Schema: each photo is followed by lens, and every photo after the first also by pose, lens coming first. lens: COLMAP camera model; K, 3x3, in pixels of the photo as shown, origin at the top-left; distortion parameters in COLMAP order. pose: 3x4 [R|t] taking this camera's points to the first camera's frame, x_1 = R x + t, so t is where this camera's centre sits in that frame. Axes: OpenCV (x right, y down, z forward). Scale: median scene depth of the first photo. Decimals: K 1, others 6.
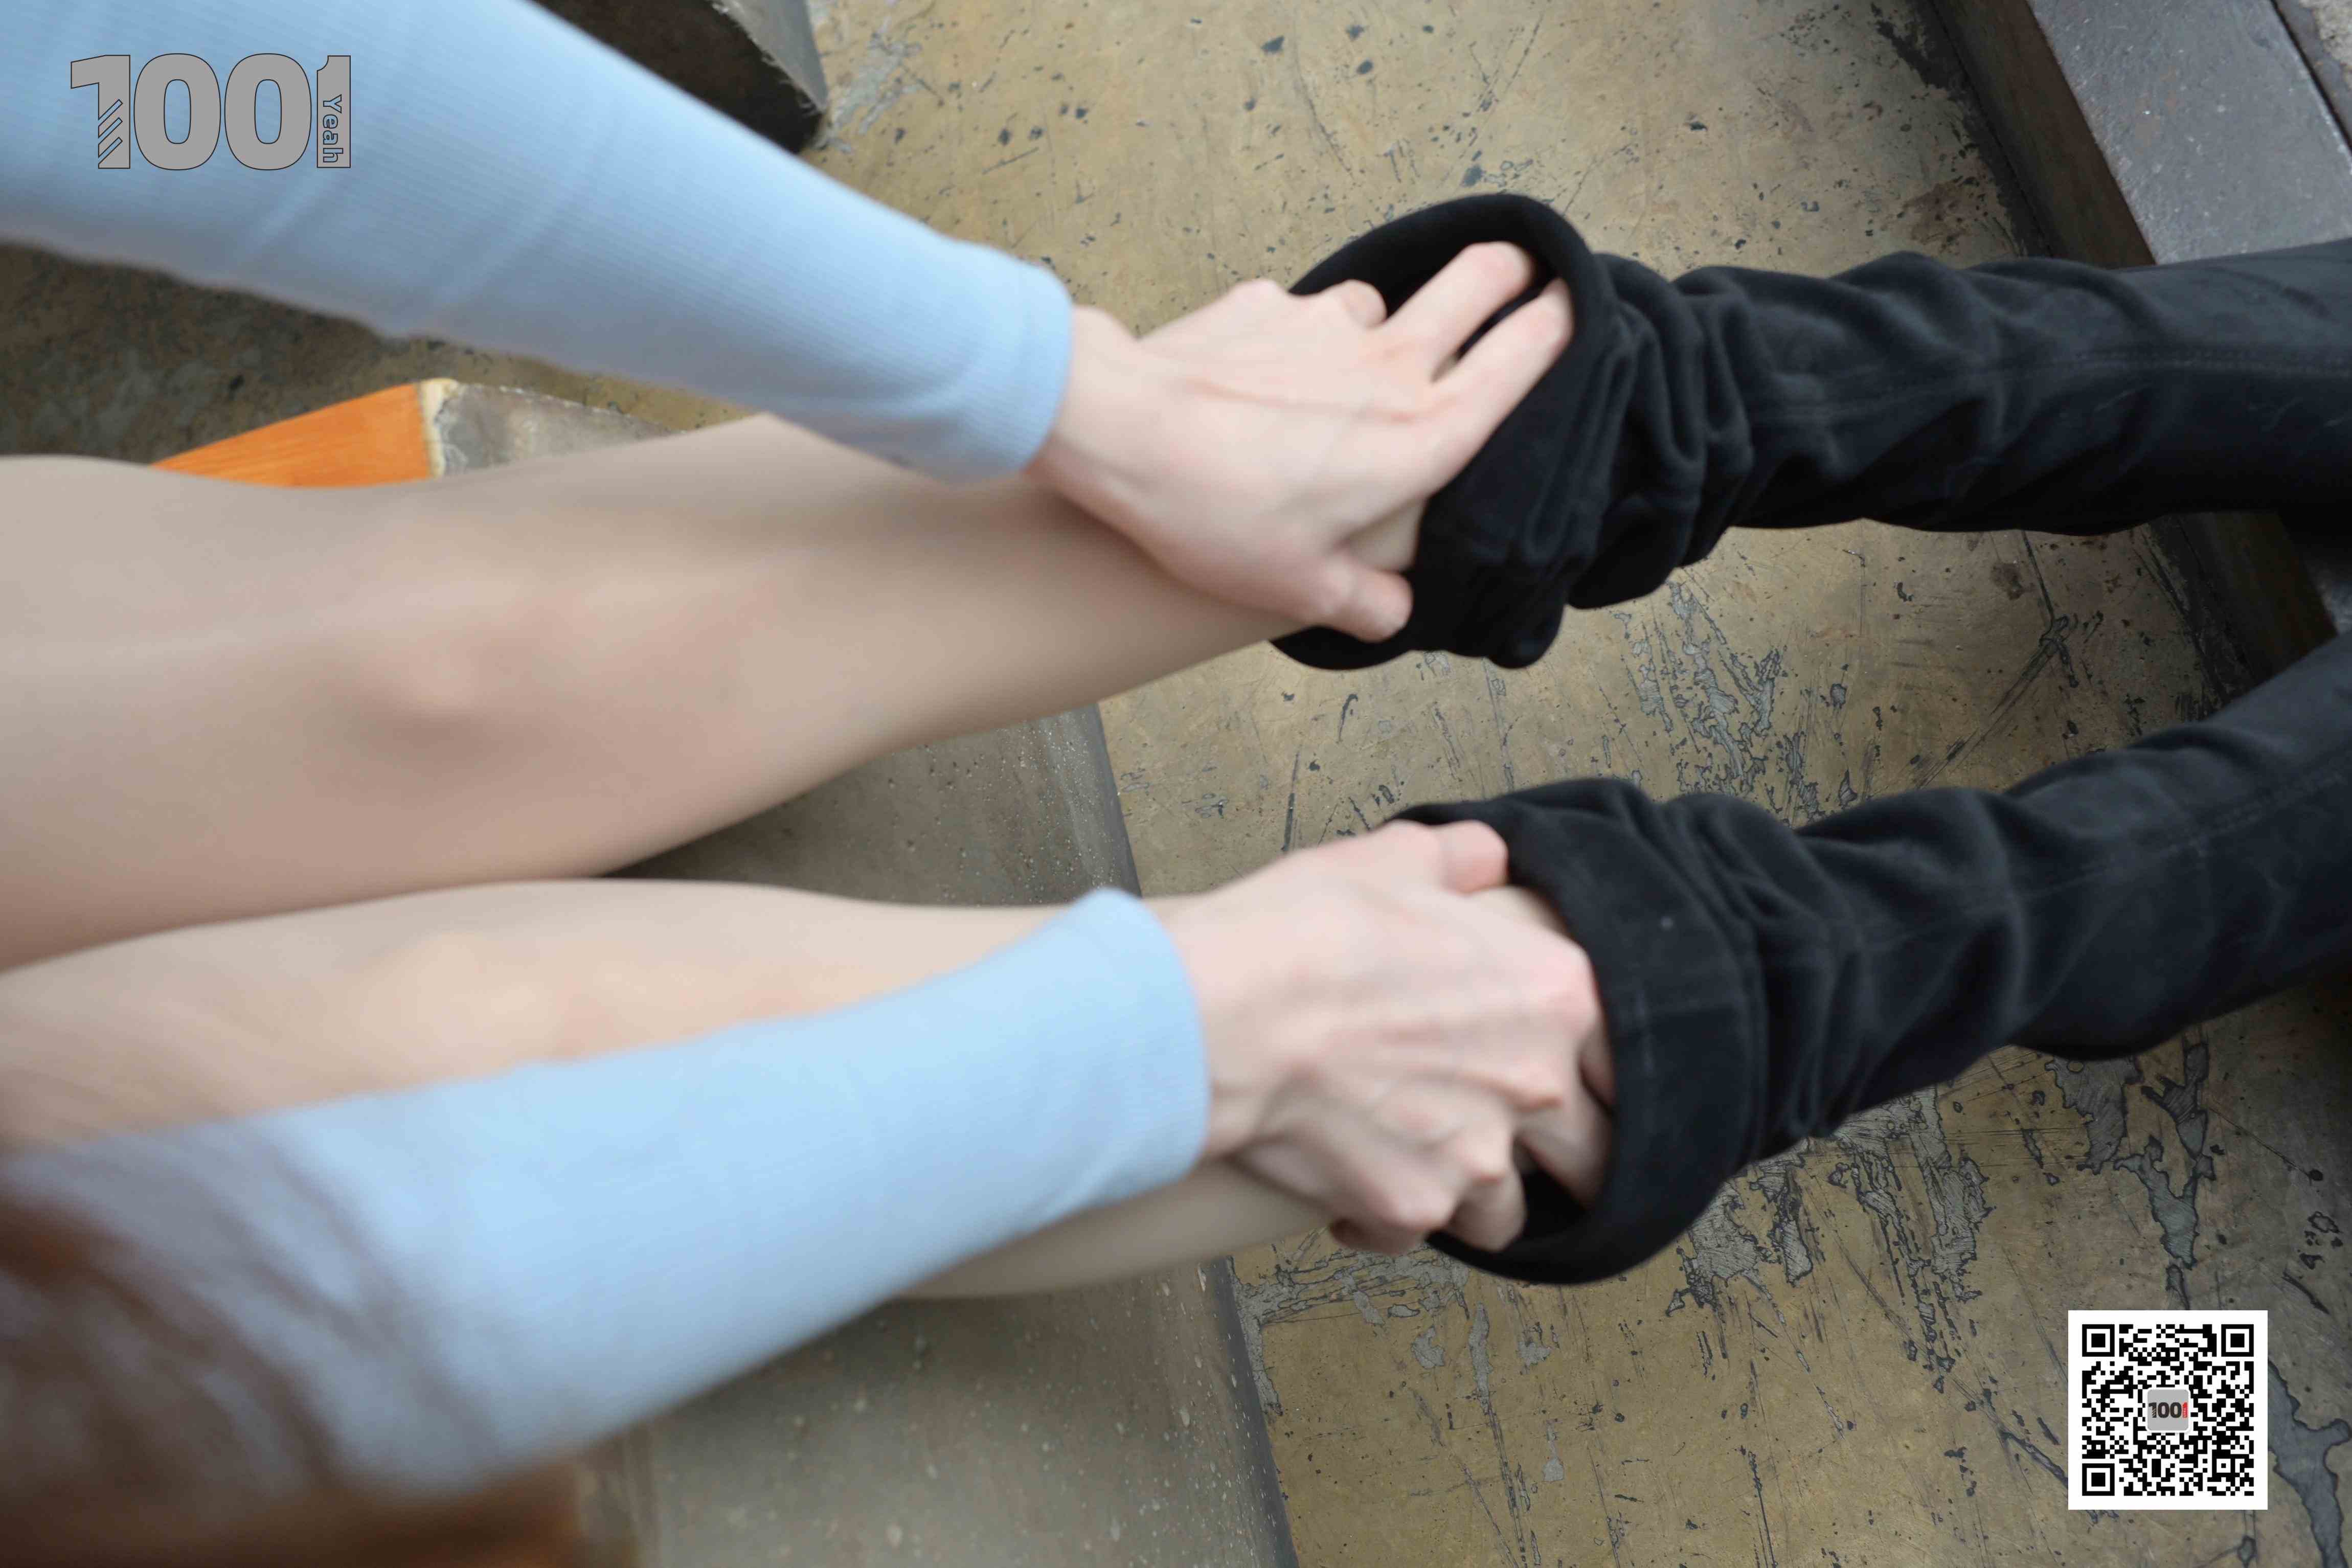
lens RADIAL K [[2382.0, 0, 1173.3], [0, 2382.0, 765.1], [0, 0, 1]] dist [-0.001378, 0.000000]
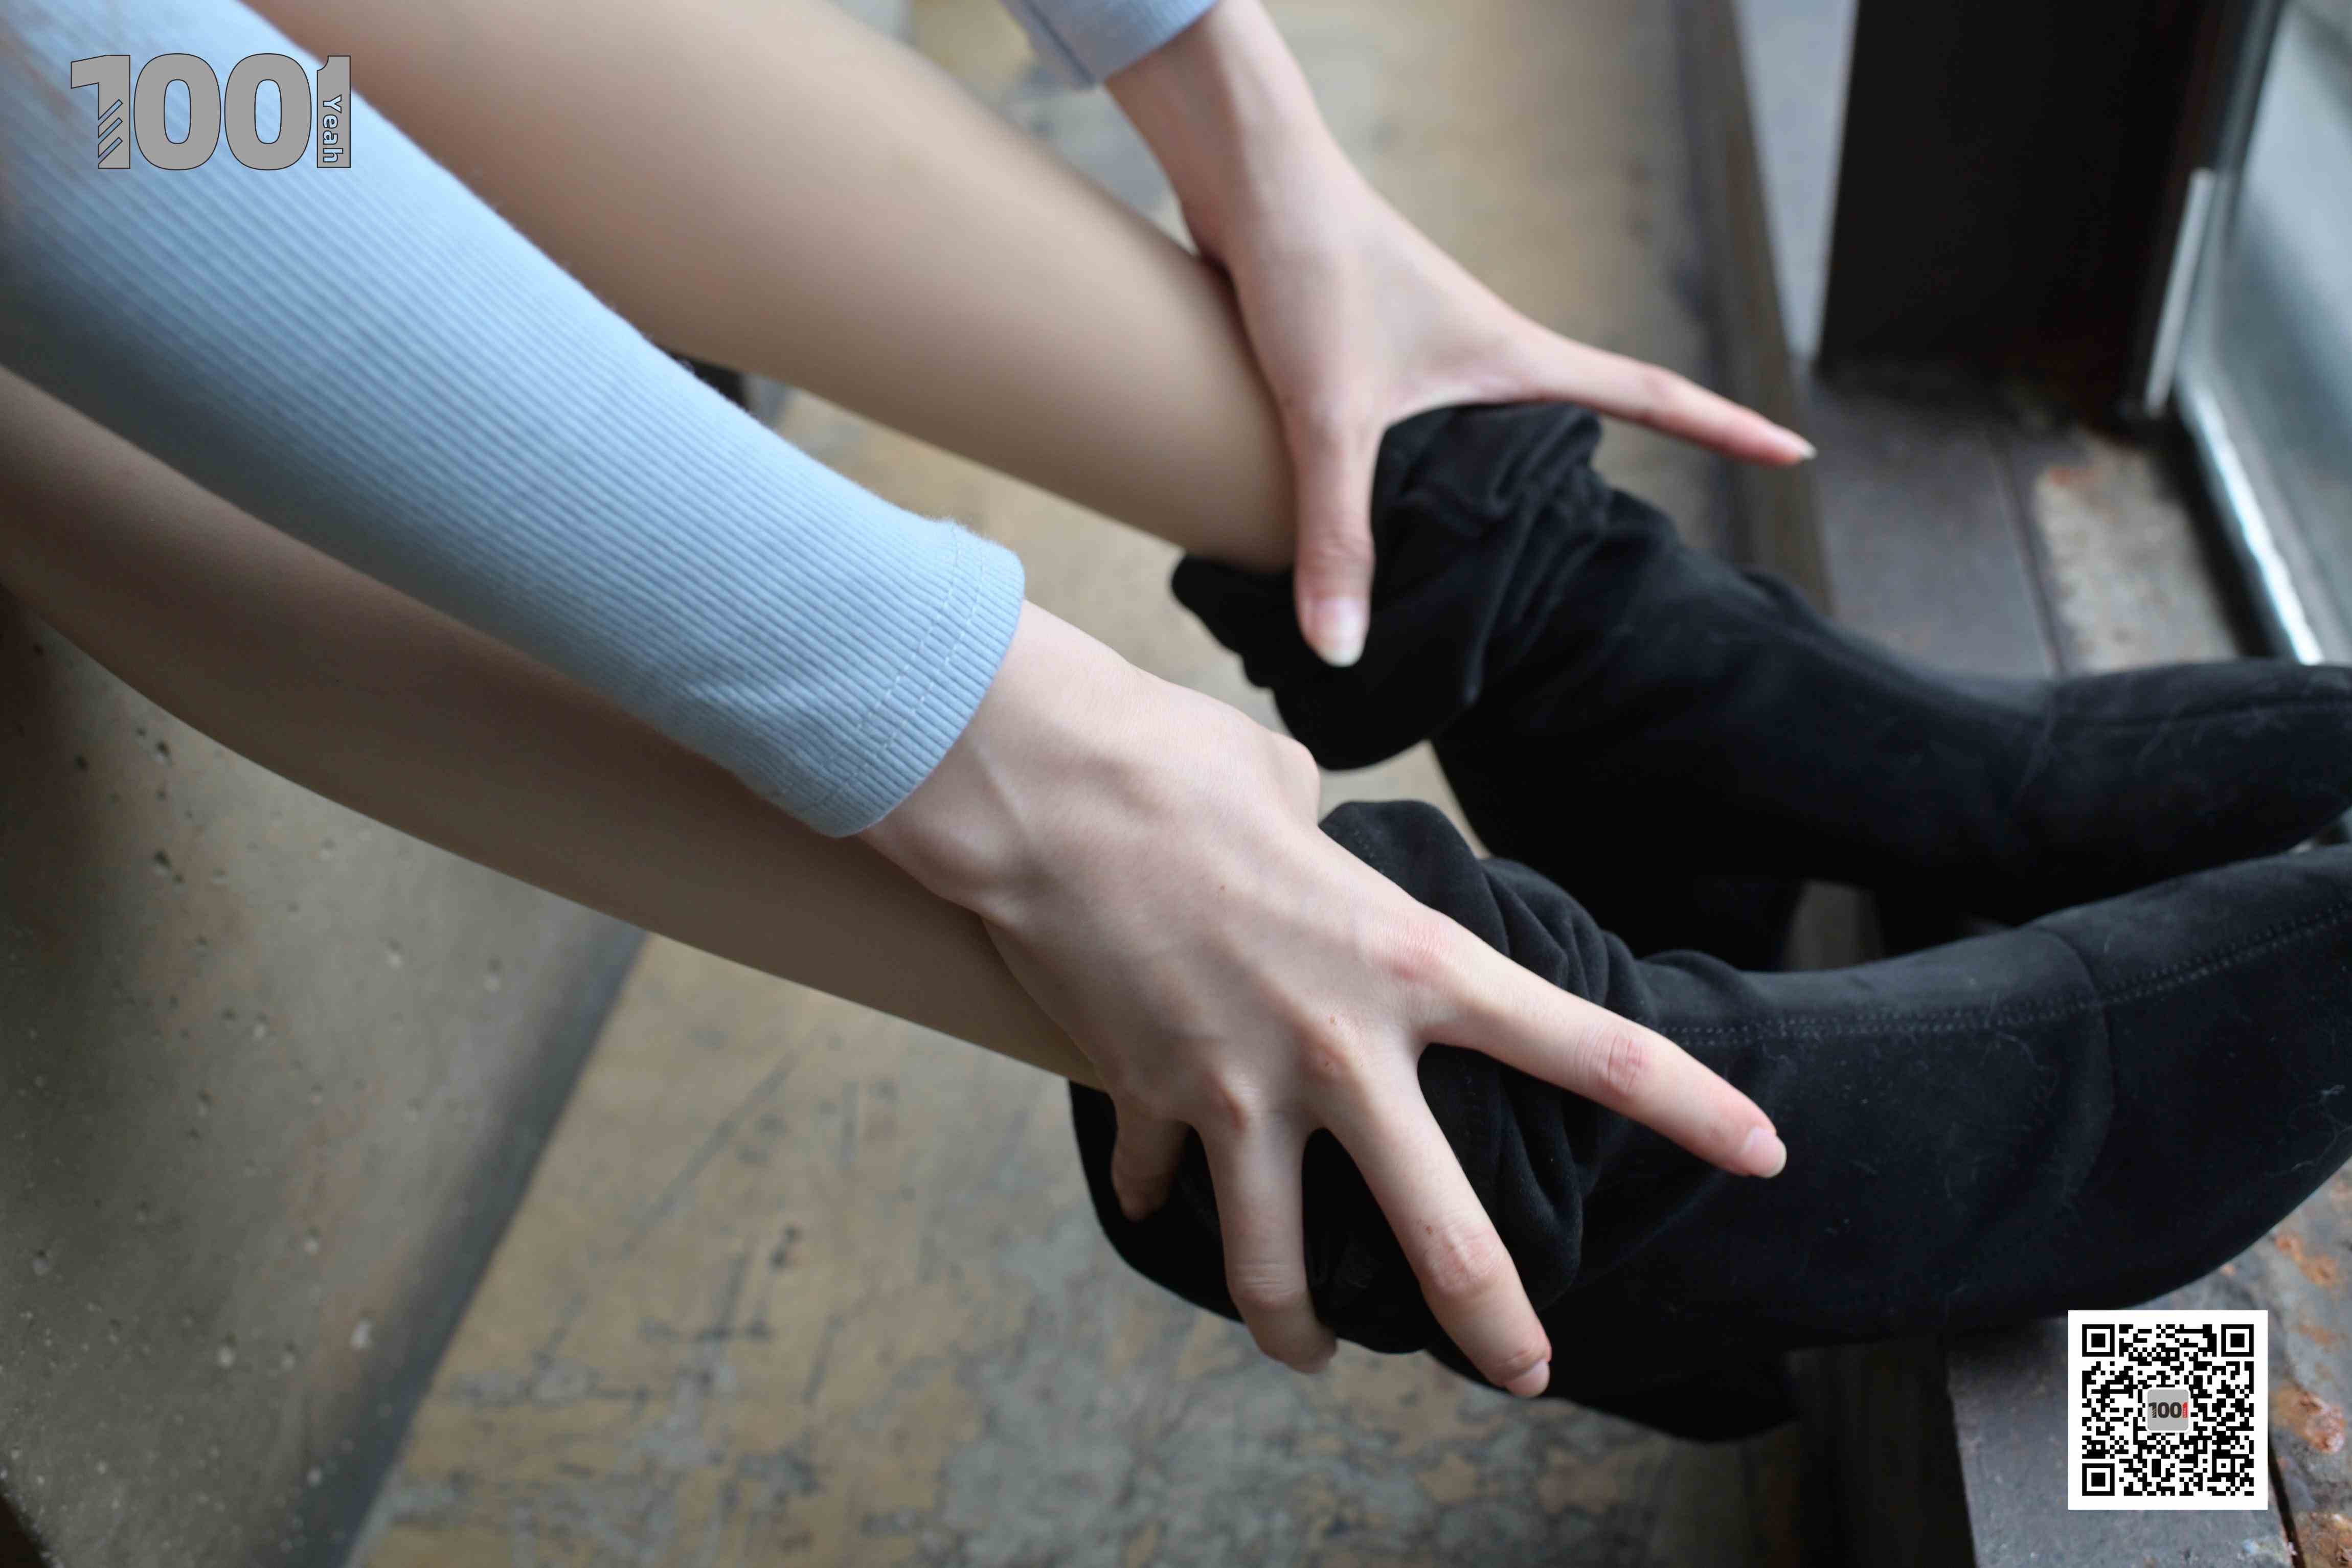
lens RADIAL K [[2382.0, 0, 1204.3], [0, 2382.0, 812.3], [0, 0, 1]] dist [-0.001378, 0.000000]
pose [[0.877717, 0.473981, -0.070389, 0.222583], [-0.446836, 0.756544, -0.477470, 0.326682], [-0.173059, 0.450536, 0.875824, 0.184643]]
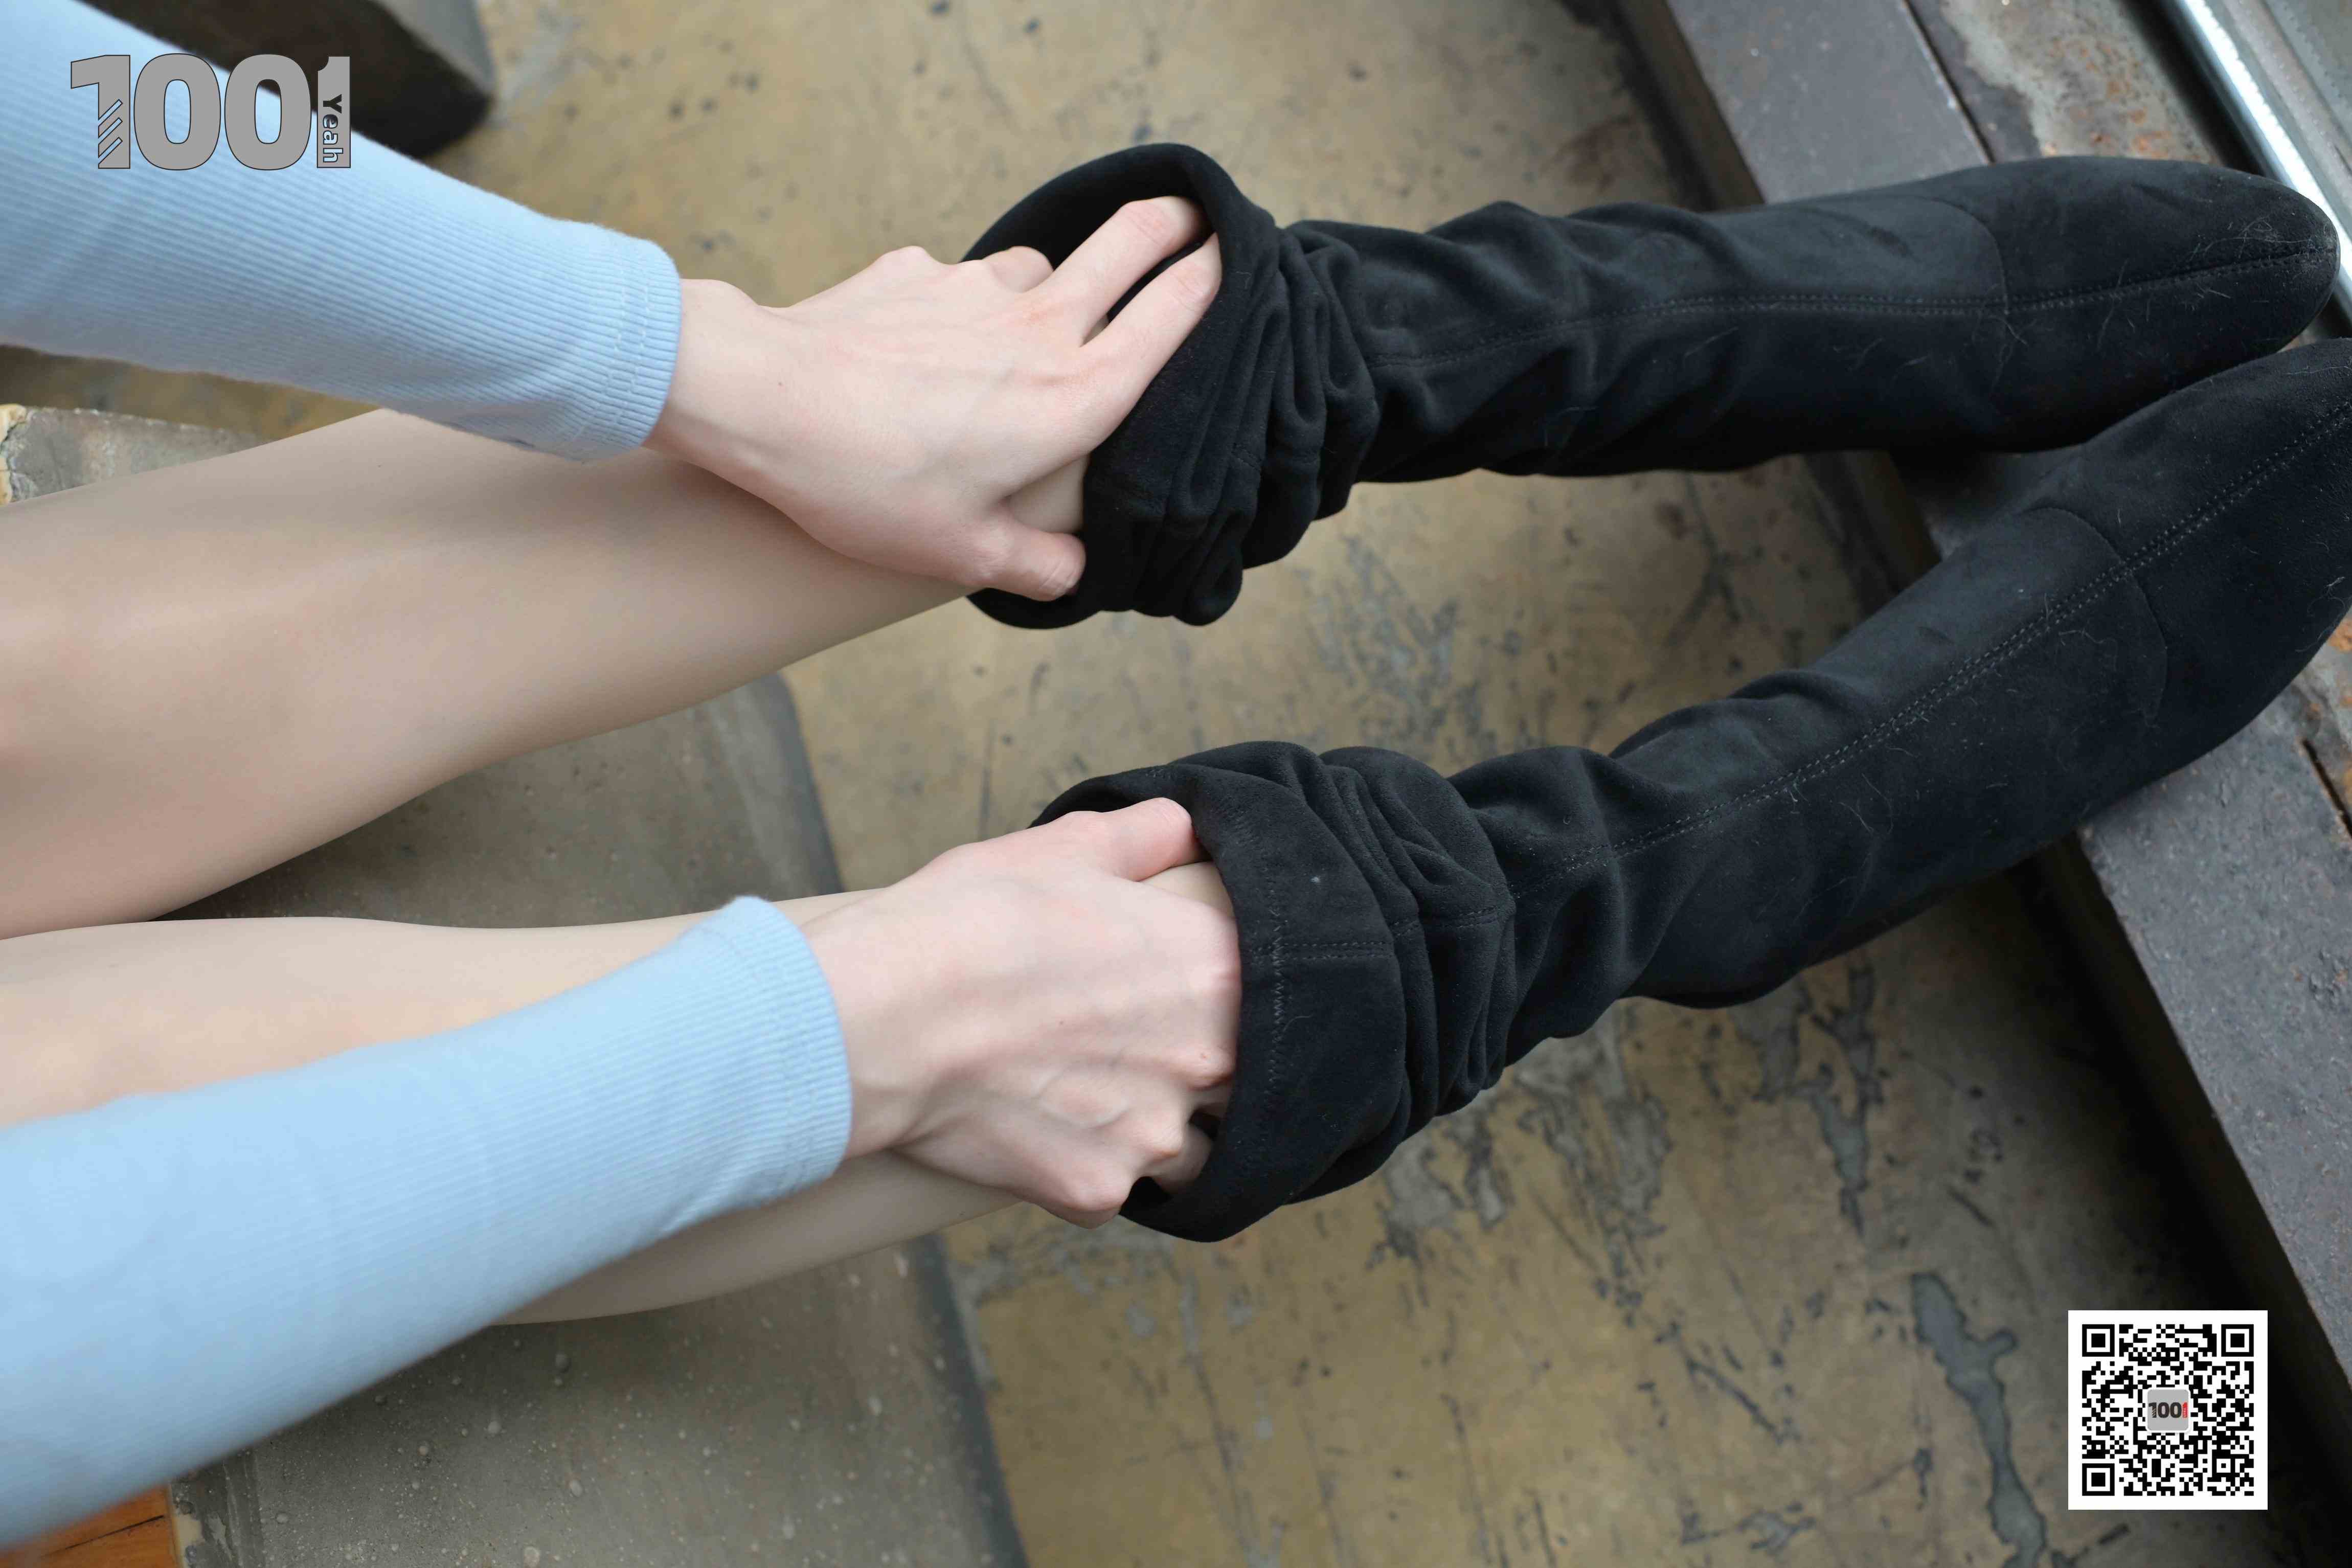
lens RADIAL K [[2382.0, 0, 1178.2], [0, 2382.0, 778.5], [0, 0, 1]] dist [-0.001378, 0.000000]
pose [[0.996776, -0.055835, 0.057621, 0.079085], [0.054183, 0.998085, 0.029854, -0.010052], [-0.059177, -0.026636, 0.997892, 0.004810]]
